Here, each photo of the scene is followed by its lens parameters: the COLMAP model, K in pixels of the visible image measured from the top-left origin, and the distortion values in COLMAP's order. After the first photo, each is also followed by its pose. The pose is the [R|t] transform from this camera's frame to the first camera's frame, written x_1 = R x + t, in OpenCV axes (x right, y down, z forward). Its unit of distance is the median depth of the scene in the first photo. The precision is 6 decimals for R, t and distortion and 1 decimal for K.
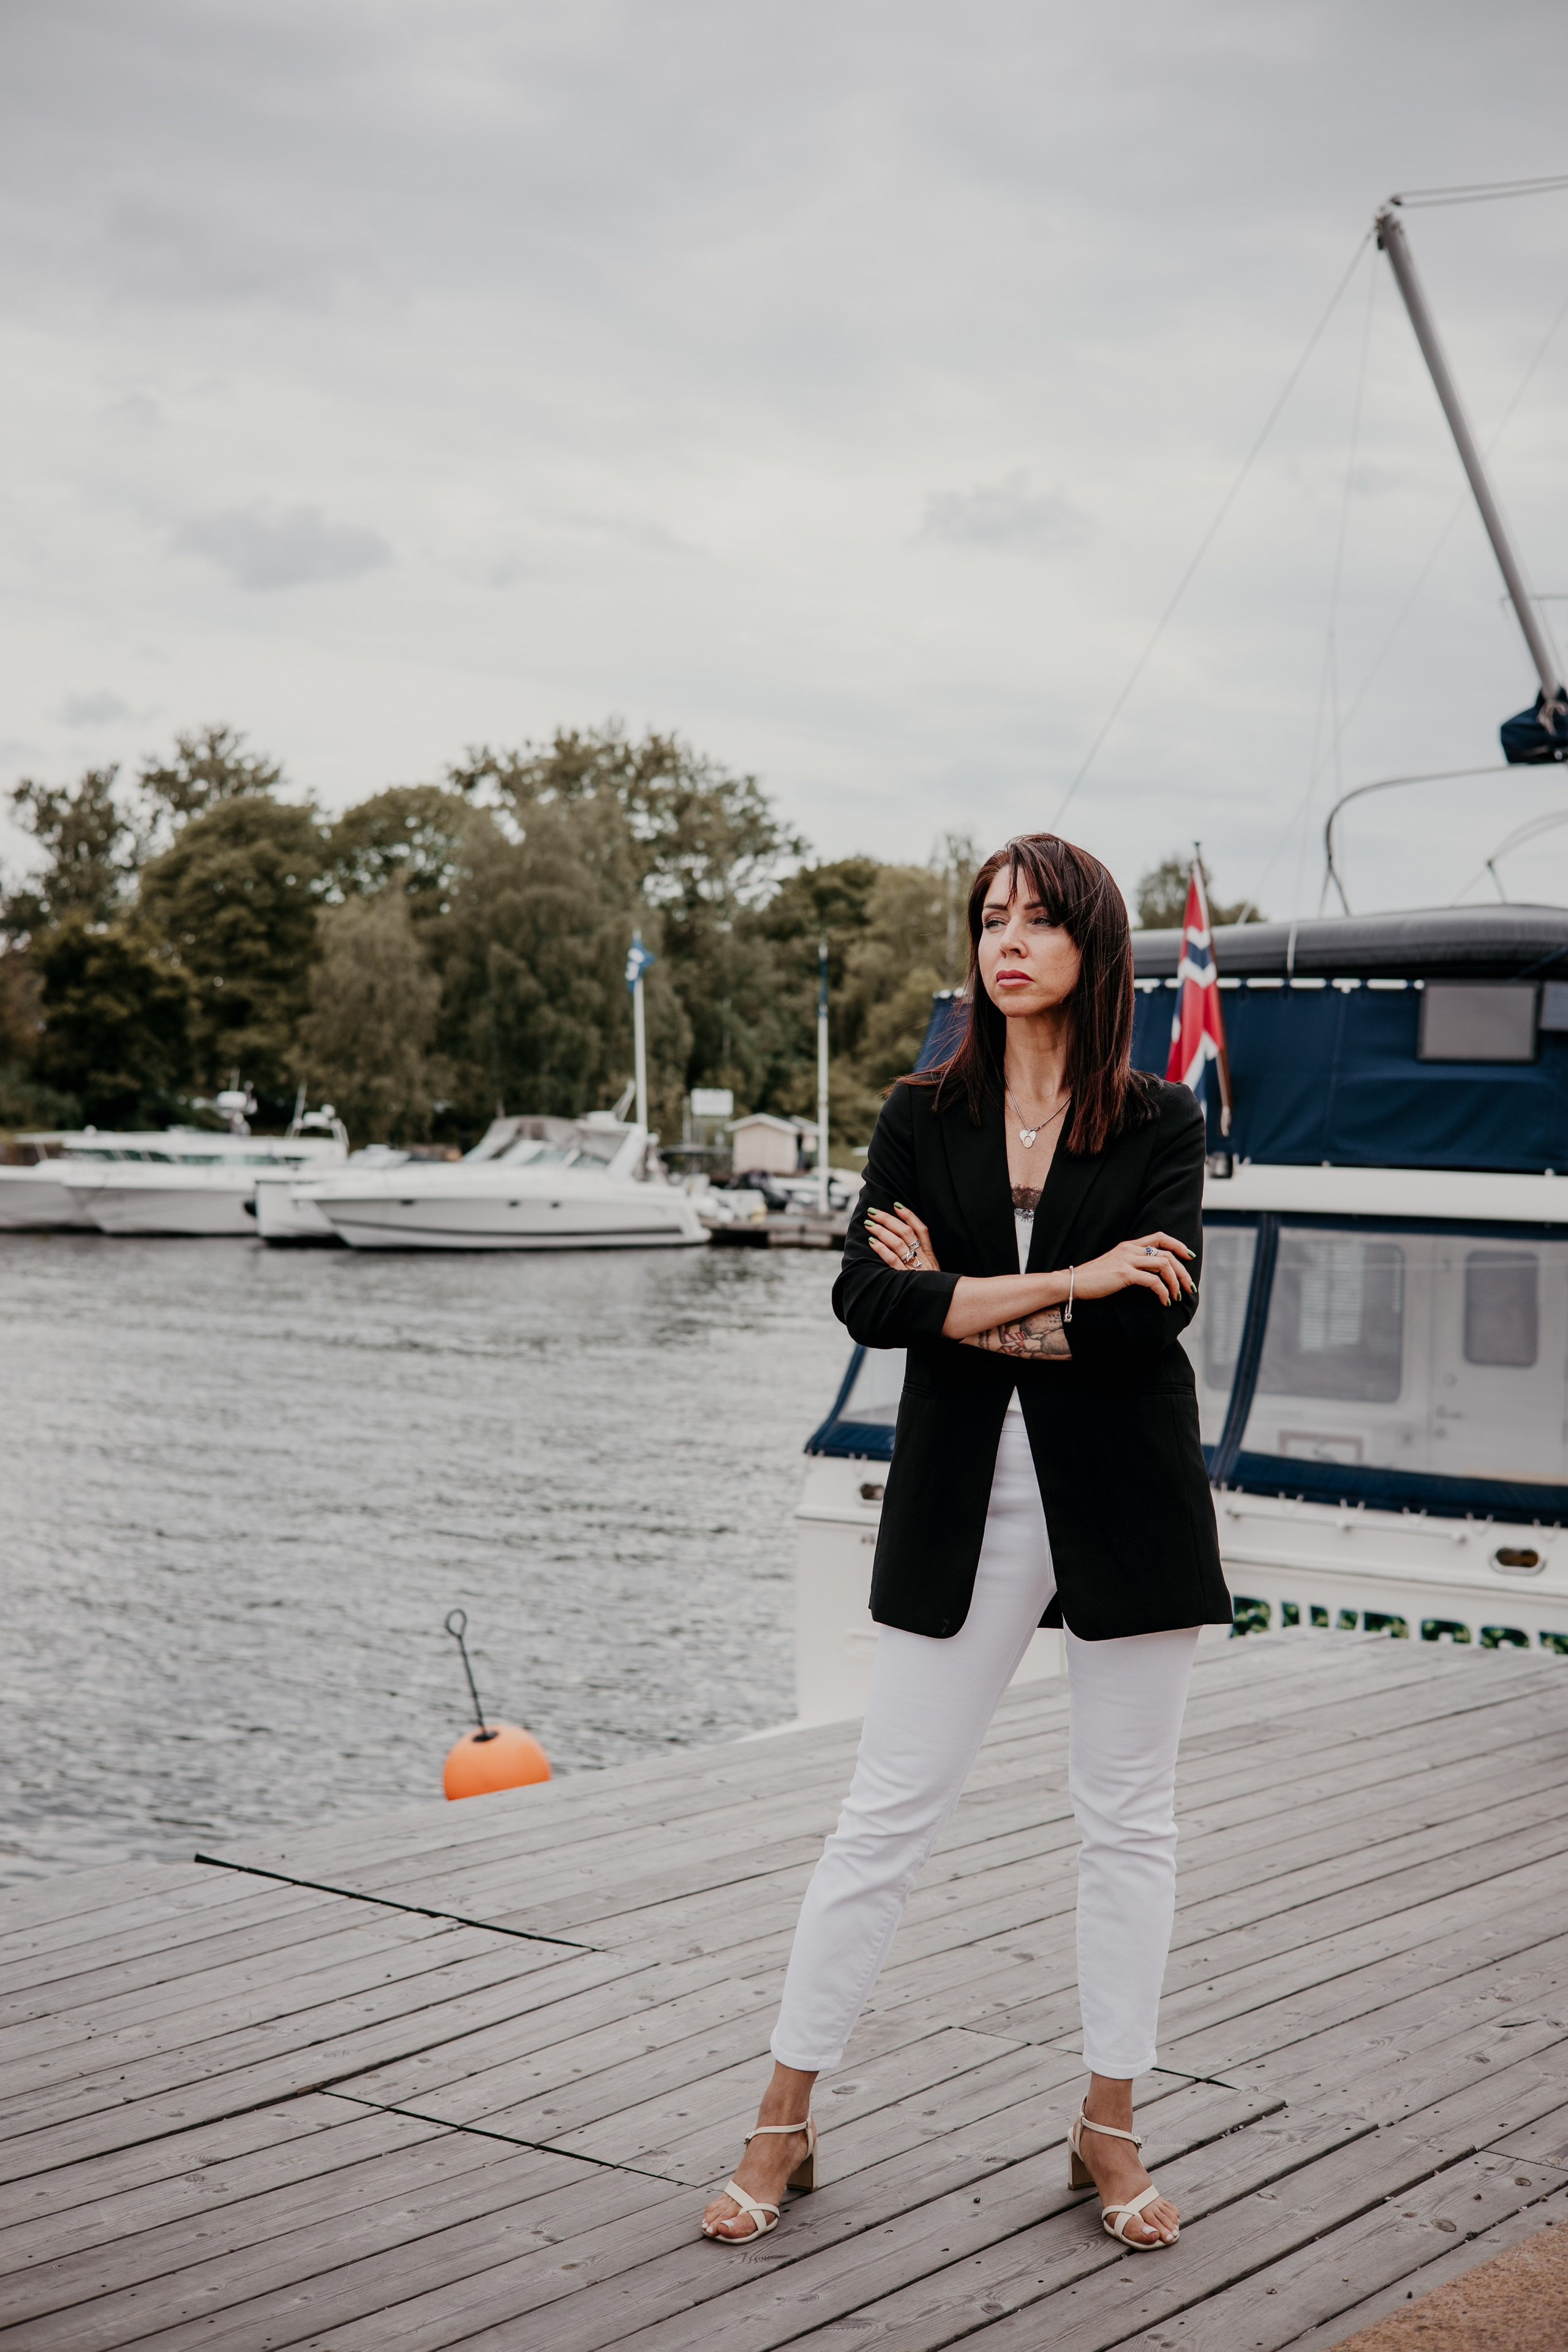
lens RADIAL K [[3459.0, 0, 783.8], [0, 3459.0, 1167.0], [0, 0, 1]] dist [0.033587, 0.000000]
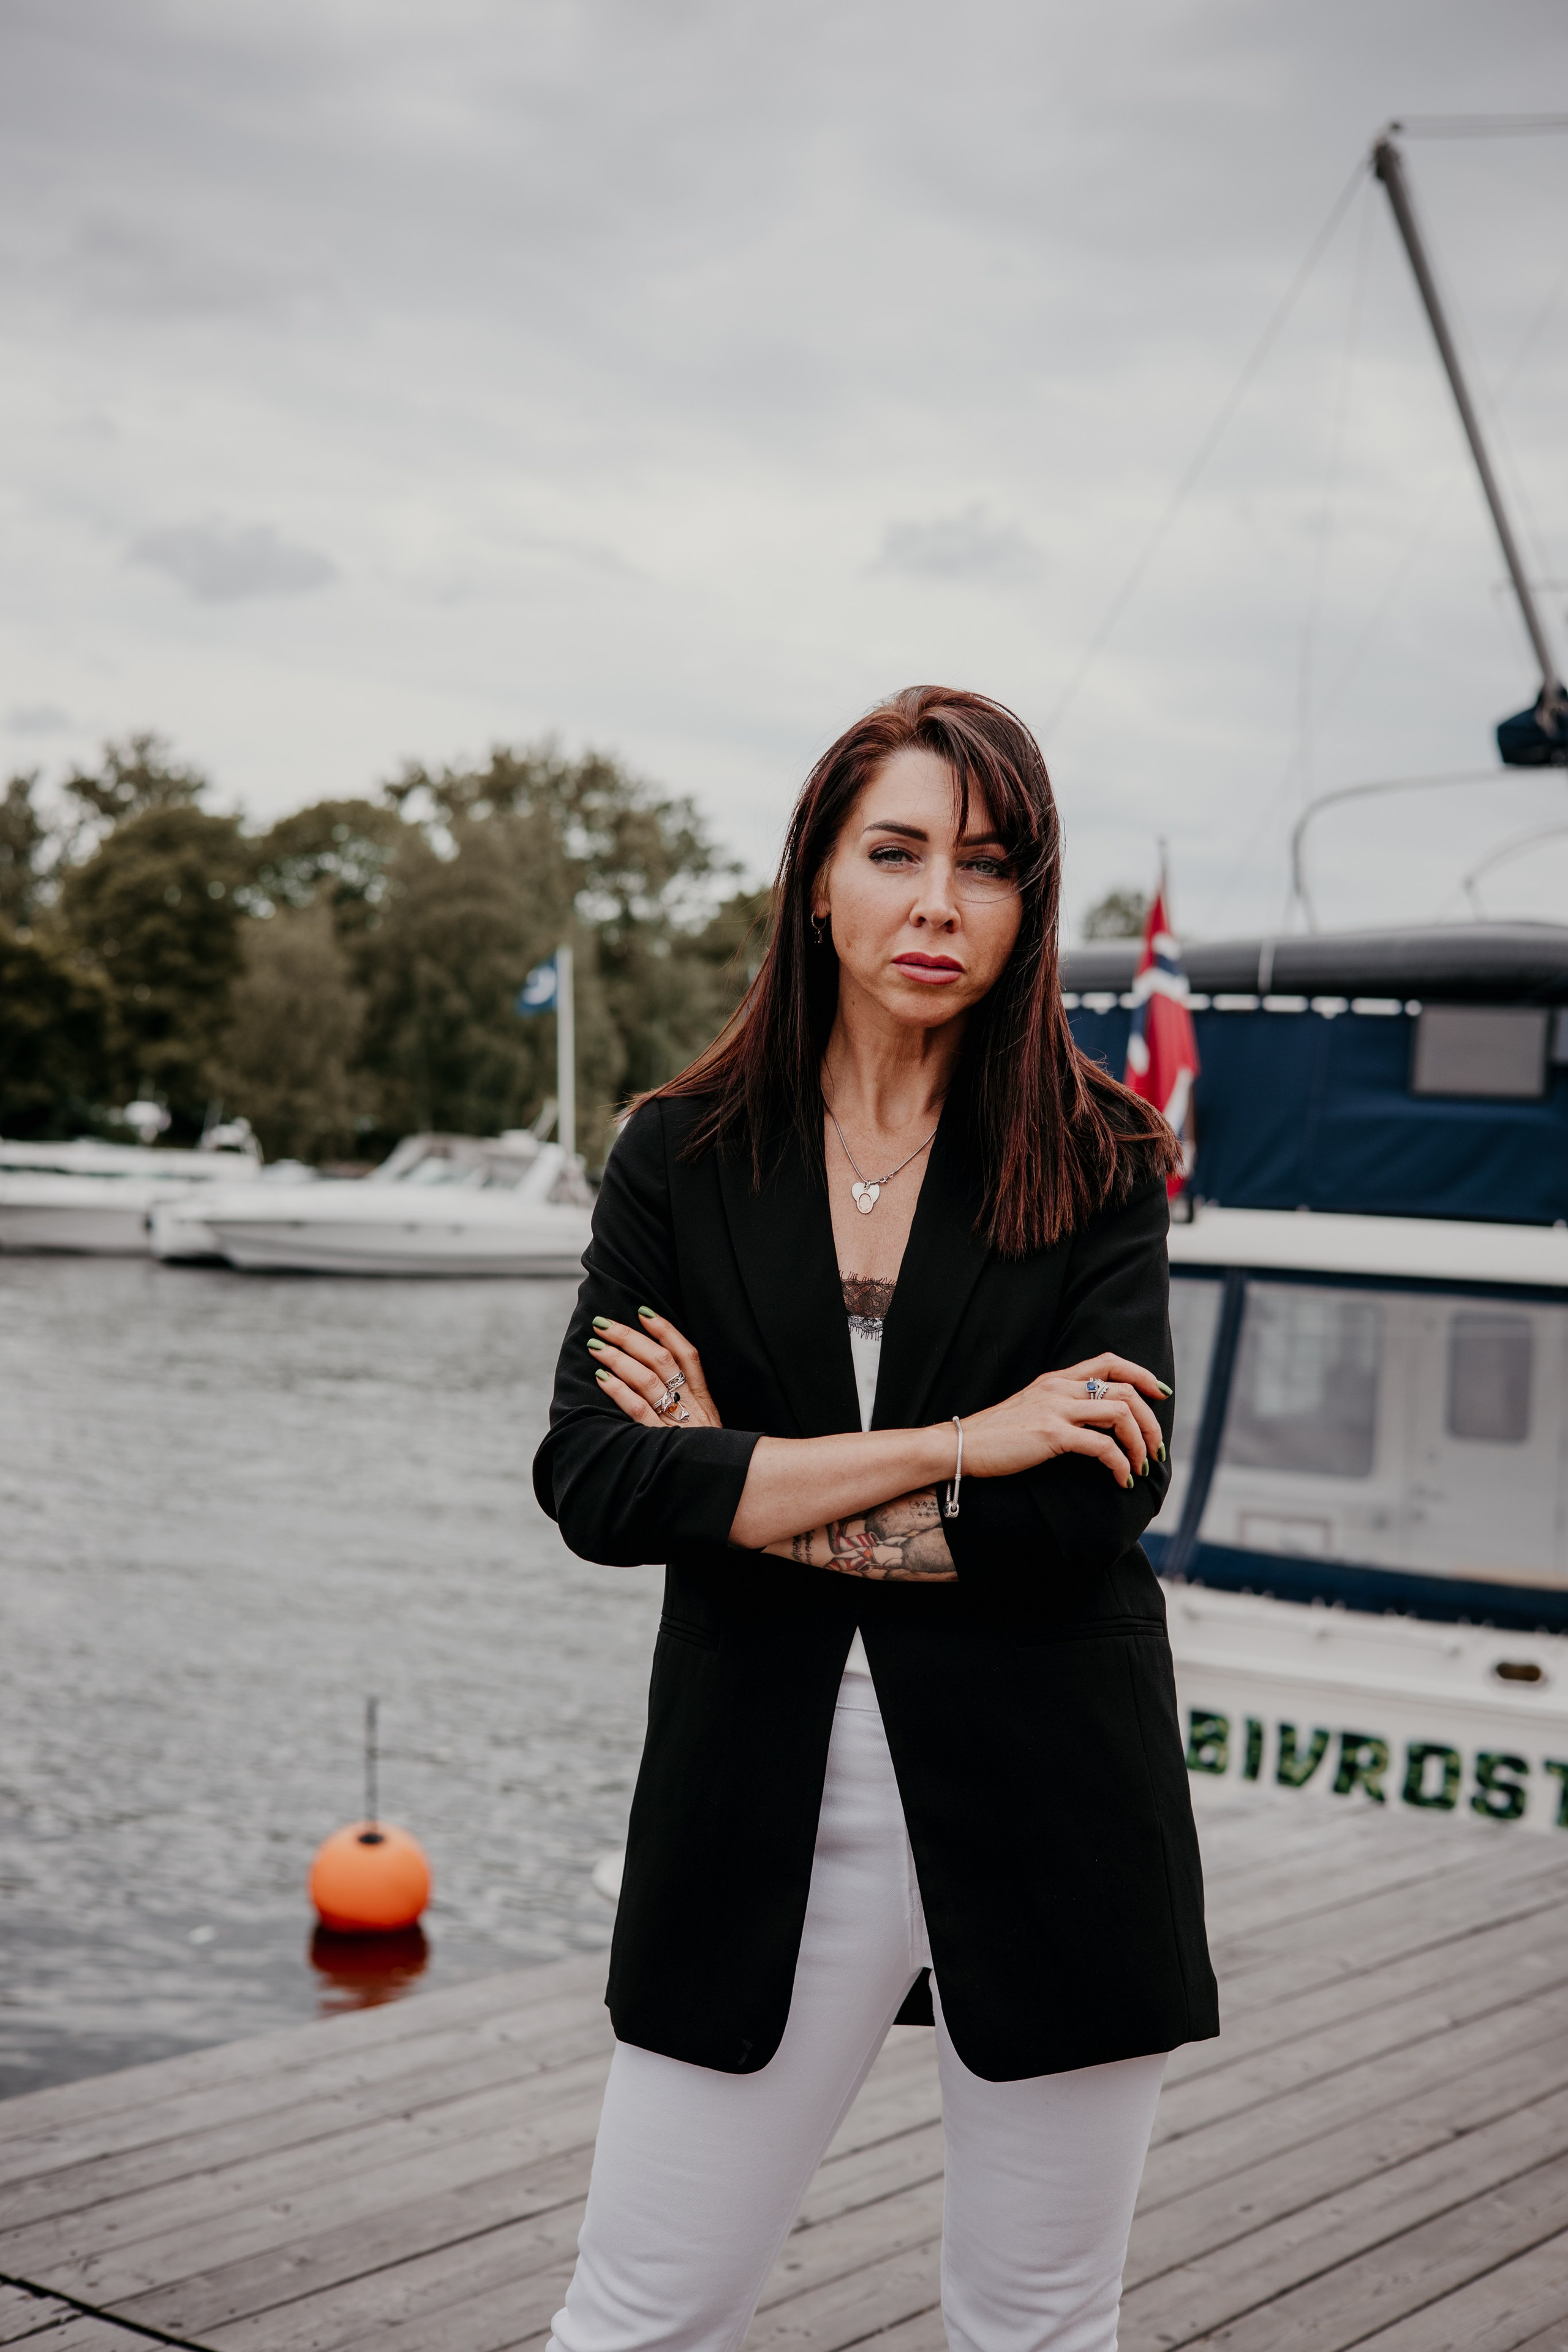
lens RADIAL K [[3459.0, 0, 707.1], [0, 3459.0, 1084.4], [0, 0, 1]] dist [0.033587, 0.000000]
pose [[0.999750, 0.021703, -0.005413, 0.011466], [-0.021863, 0.999268, -0.031384, -0.002185], [0.004728, 0.031495, 0.999493, 0.112772]]
